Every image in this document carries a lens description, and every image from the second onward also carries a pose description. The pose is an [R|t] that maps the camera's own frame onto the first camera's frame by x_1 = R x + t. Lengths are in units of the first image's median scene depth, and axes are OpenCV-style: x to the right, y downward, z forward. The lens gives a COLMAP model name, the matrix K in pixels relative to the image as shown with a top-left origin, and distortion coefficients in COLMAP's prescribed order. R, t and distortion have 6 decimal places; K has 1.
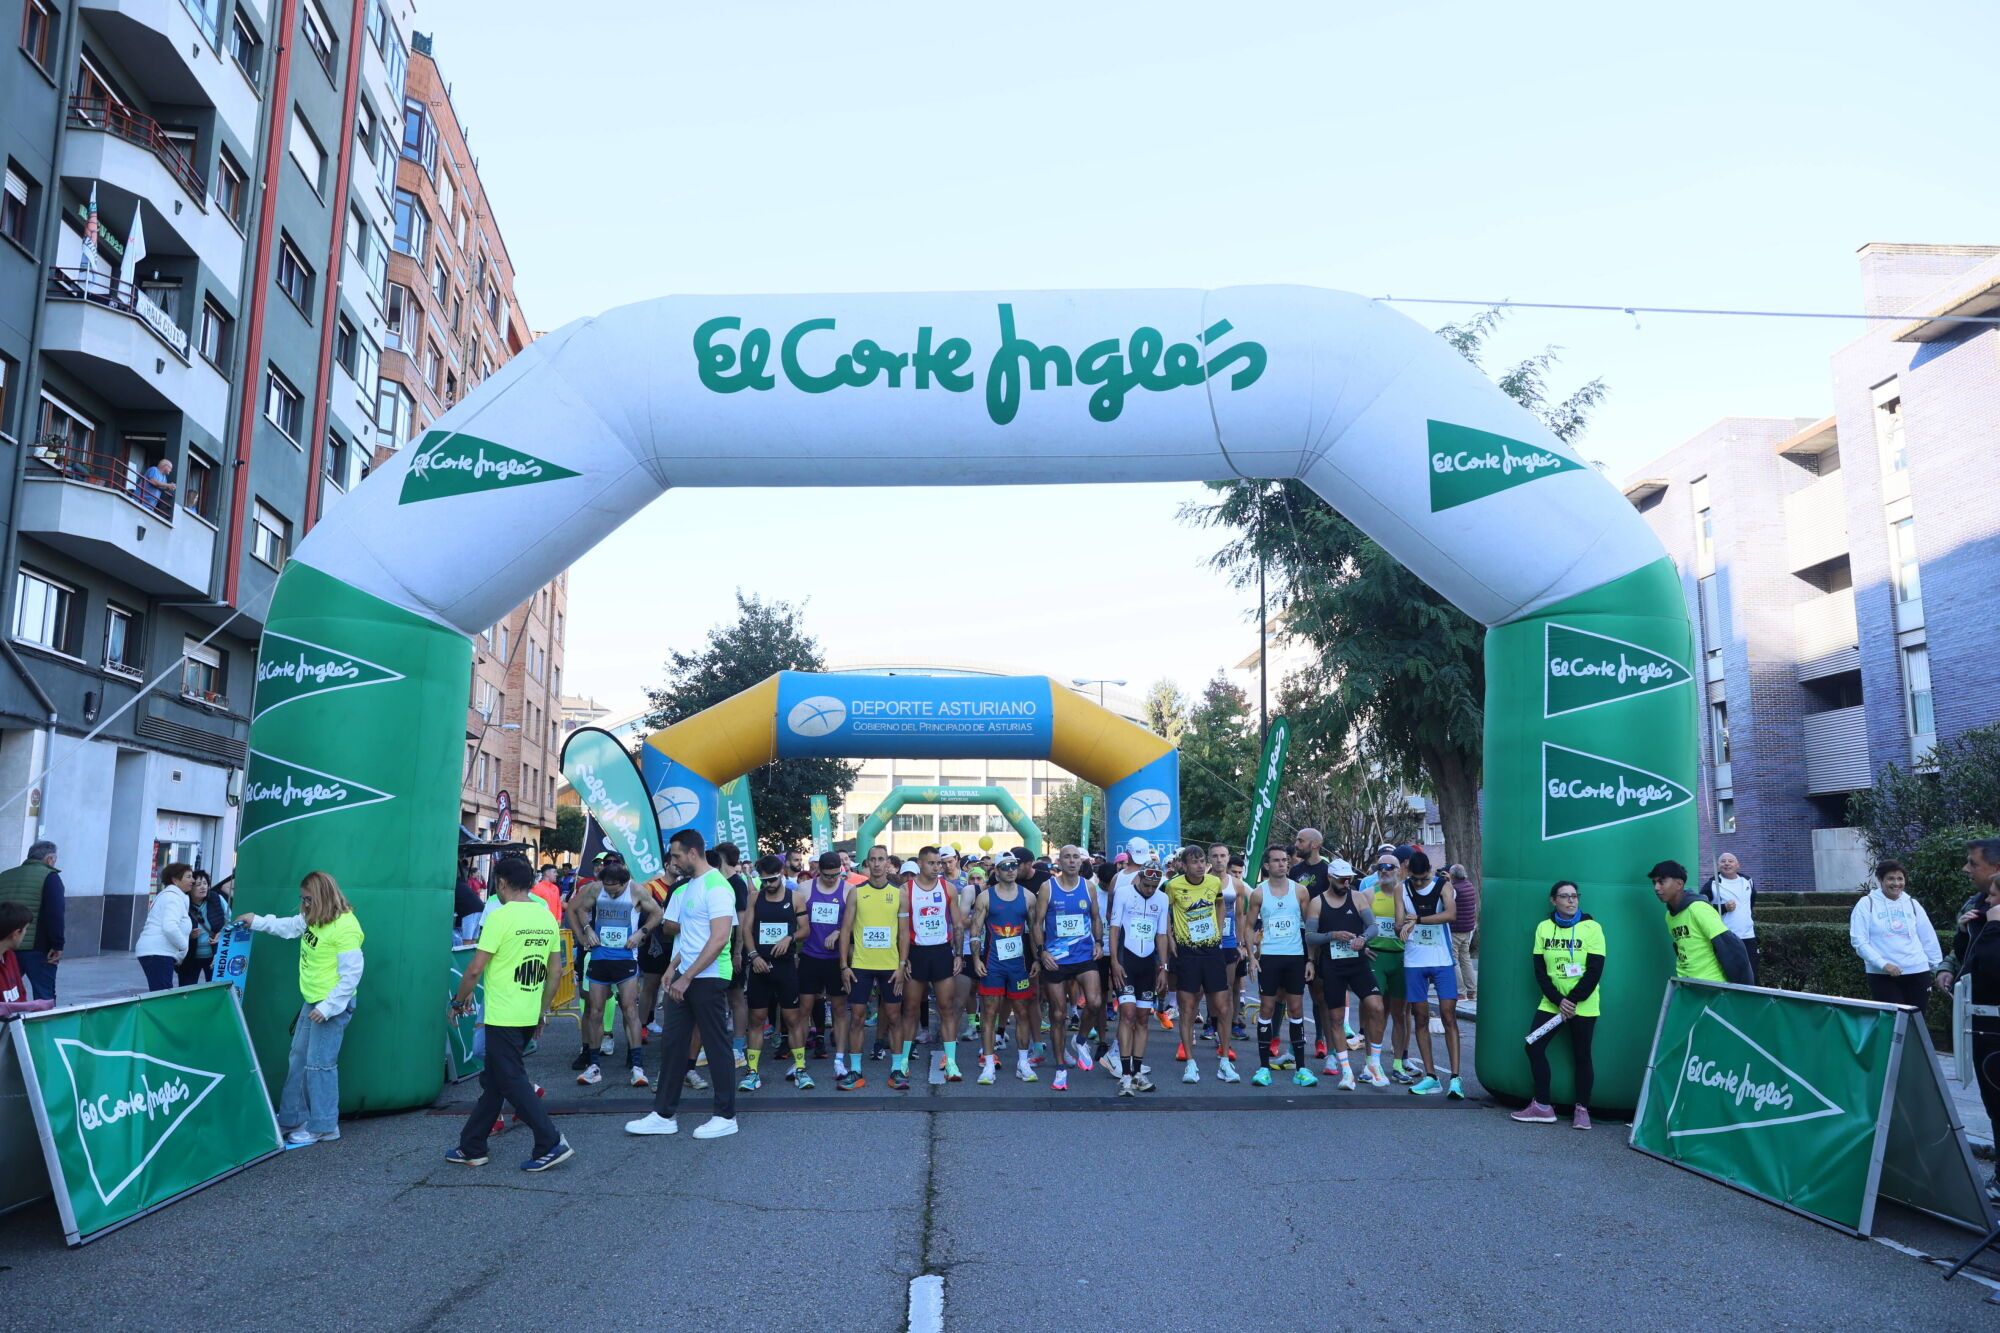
lens RADIAL K [[1357.5, 0, 997.2], [0, 1357.5, 678.0], [0, 0, 1]] dist [-0.105115, 0.073341]
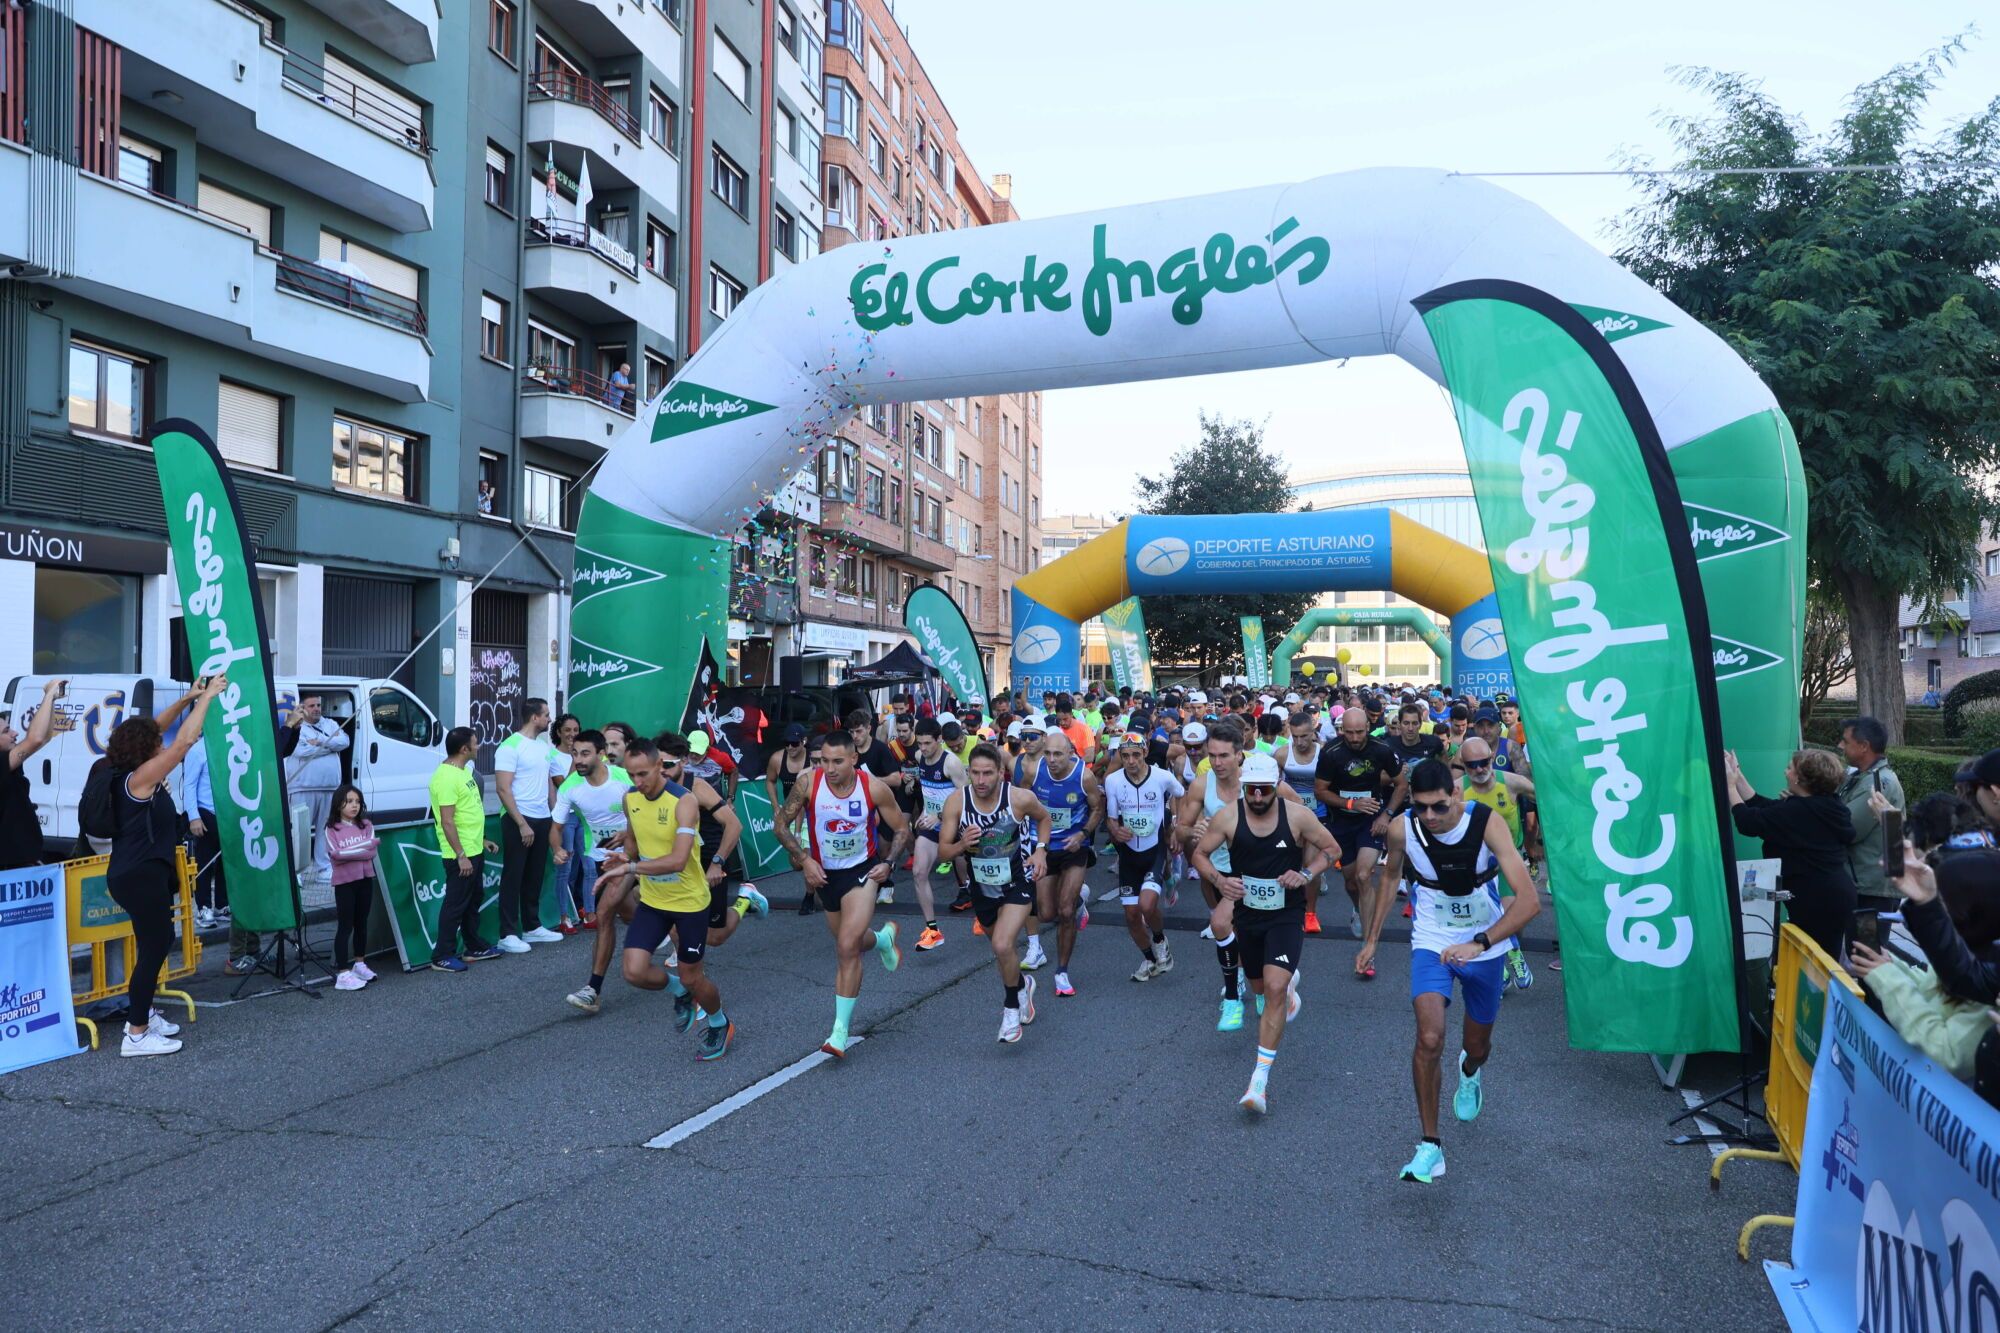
lens RADIAL K [[1357.5, 0, 1006.8], [0, 1357.5, 664.7], [0, 0, 1]] dist [-0.105115, 0.073341]
pose [[0.930746, -0.006674, -0.365606, 0.141631], [0.054533, 0.991186, 0.120736, -0.022781], [0.361578, -0.132312, 0.922906, -0.044230]]
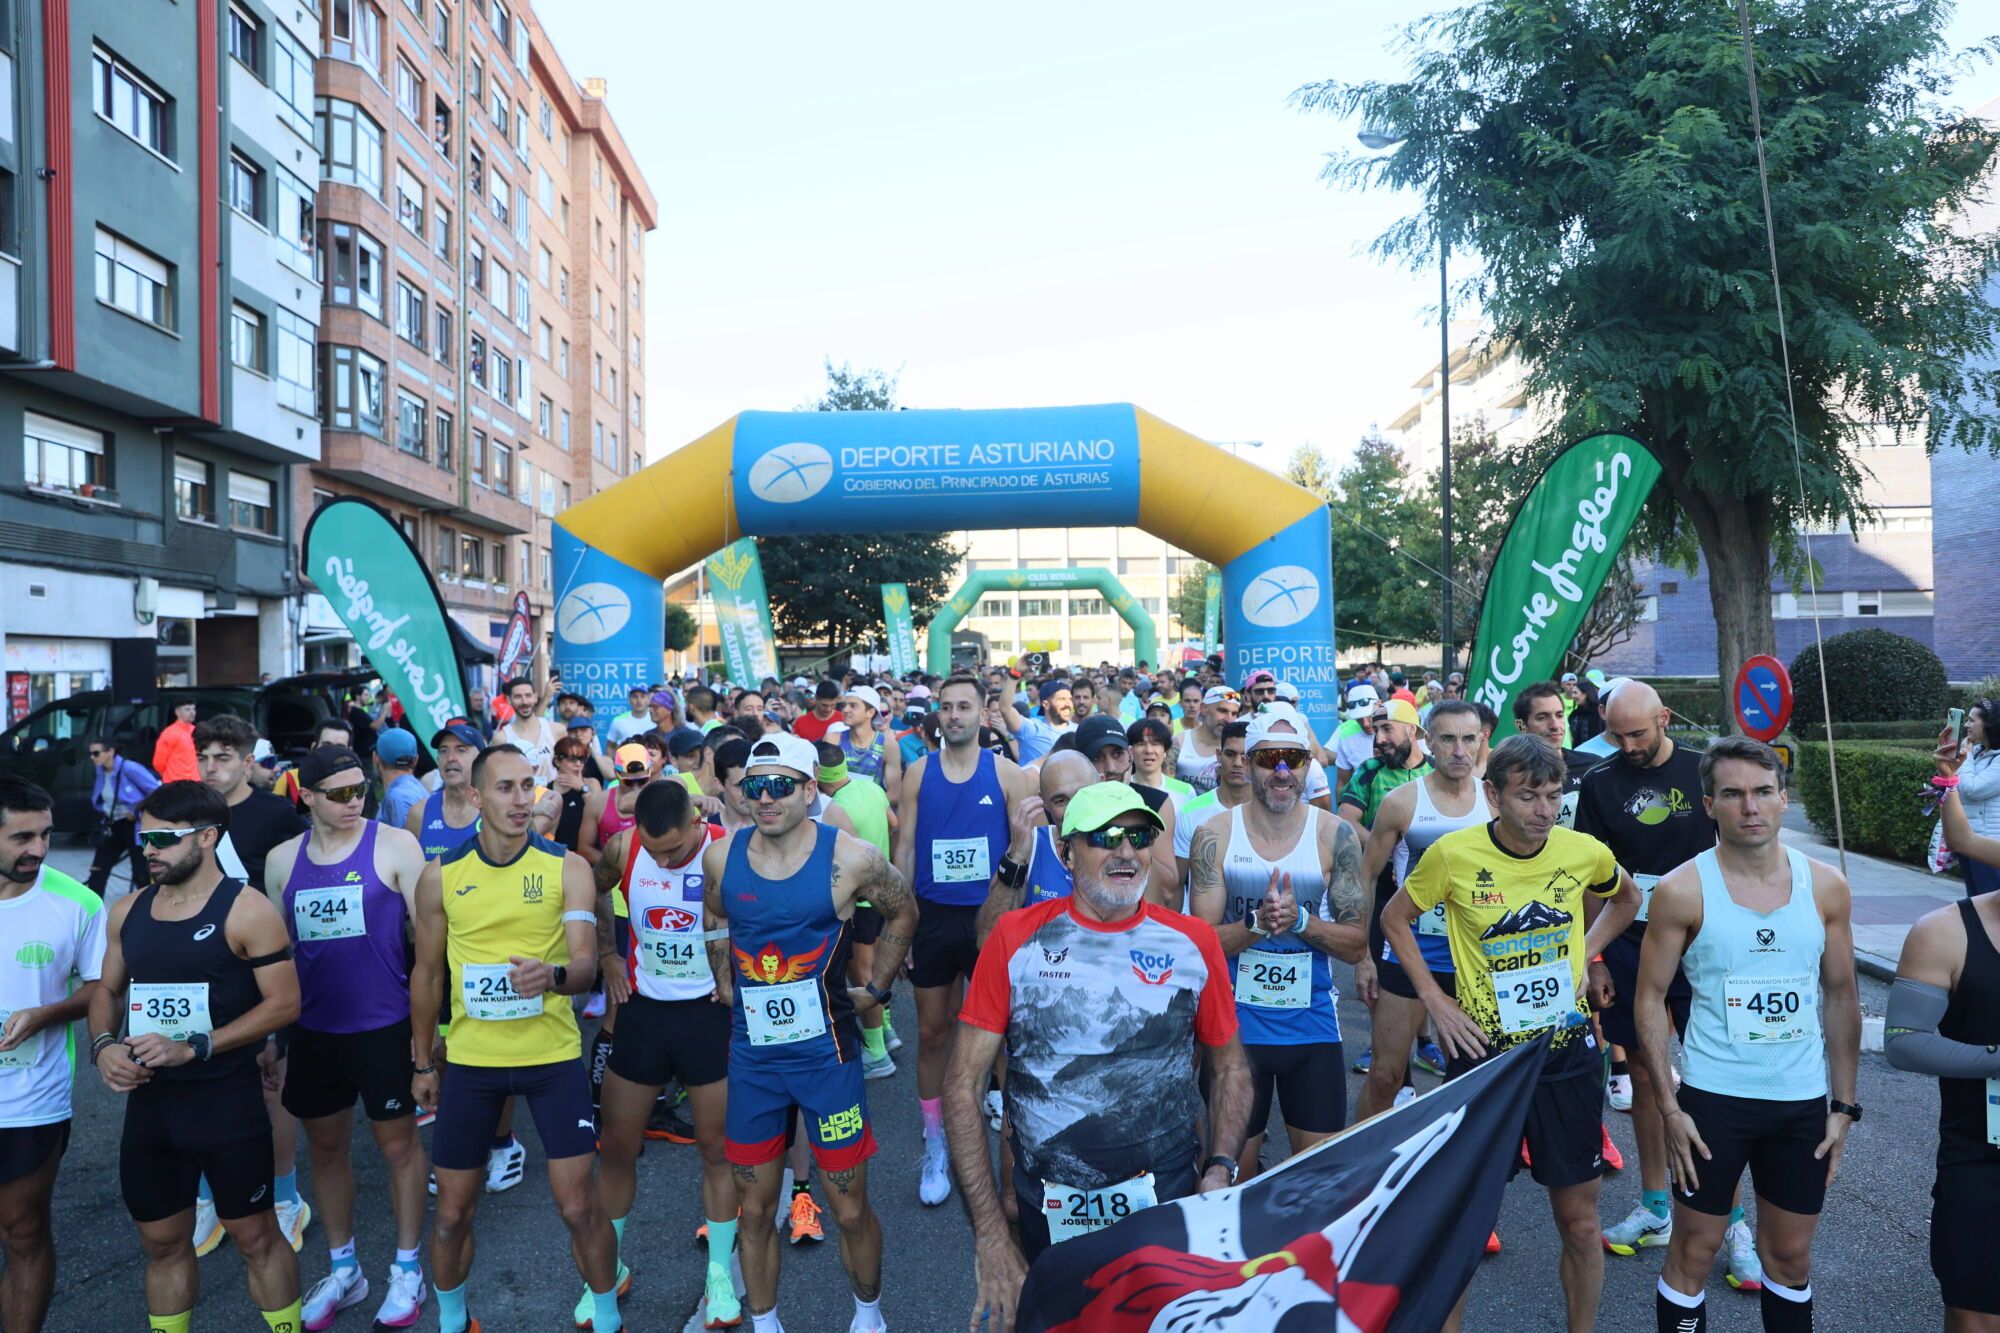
lens RADIAL K [[1355.6, 0, 988.4], [0, 1355.6, 663.2], [0, 0, 1]] dist [-0.097061, 0.059190]
pose [[0.993577, -0.021037, -0.111183, 0.038818], [0.037321, 0.988510, 0.146473, 0.026802], [0.106824, -0.149682, 0.982947, 0.323914]]
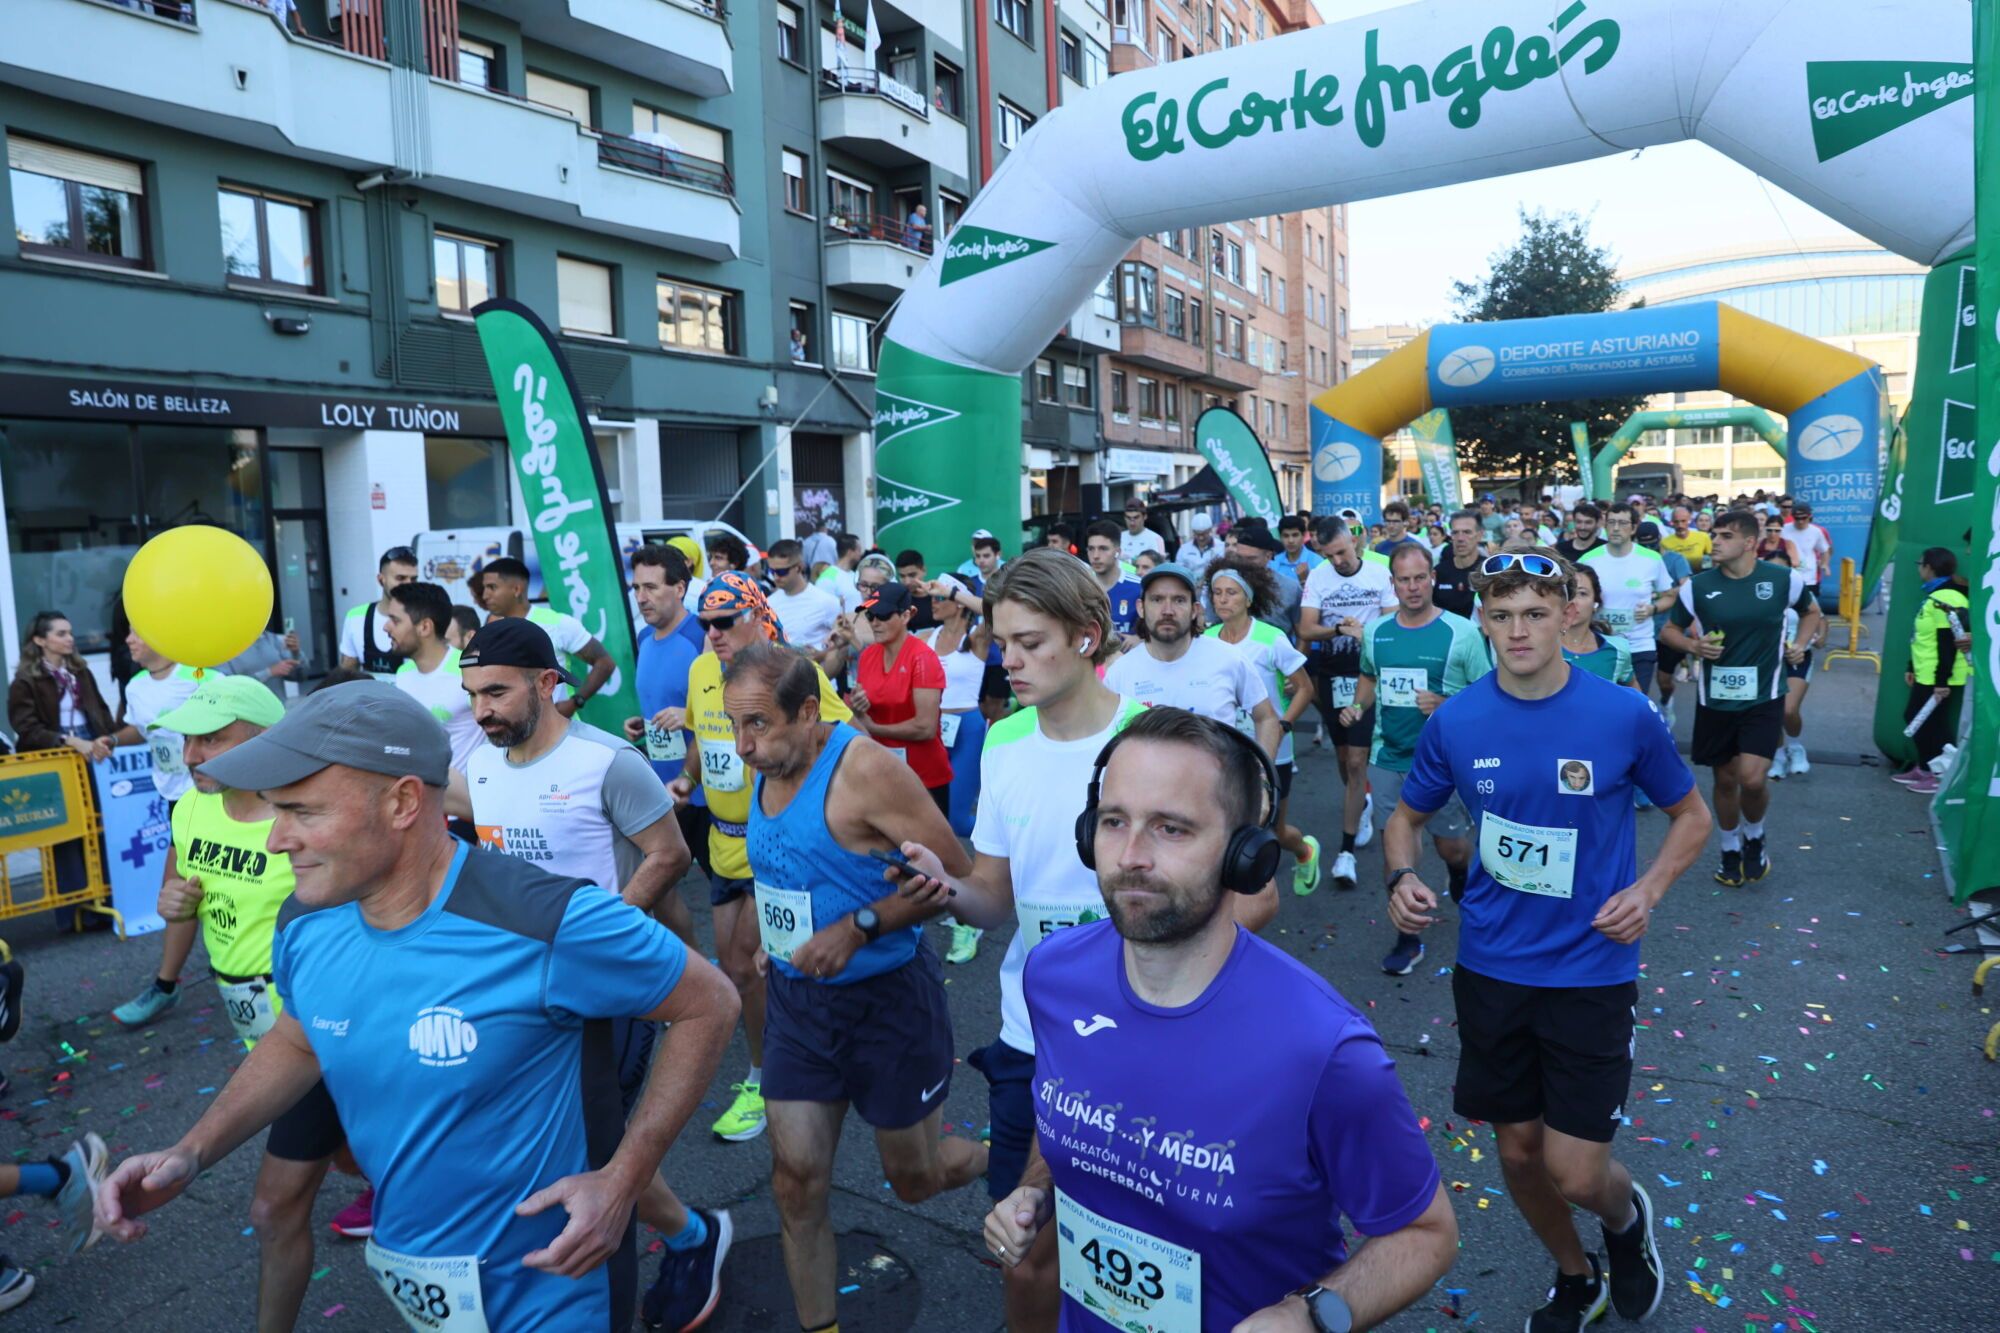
lens RADIAL K [[1357.5, 0, 1009.1], [0, 1357.5, 640.6], [0, 0, 1]] dist [-0.105115, 0.073341]
pose [[0.823532, 0.019443, -0.566937, 0.160165], [0.121375, 0.970228, 0.209583, -0.024606], [0.554133, -0.241410, 0.796654, -0.057730]]
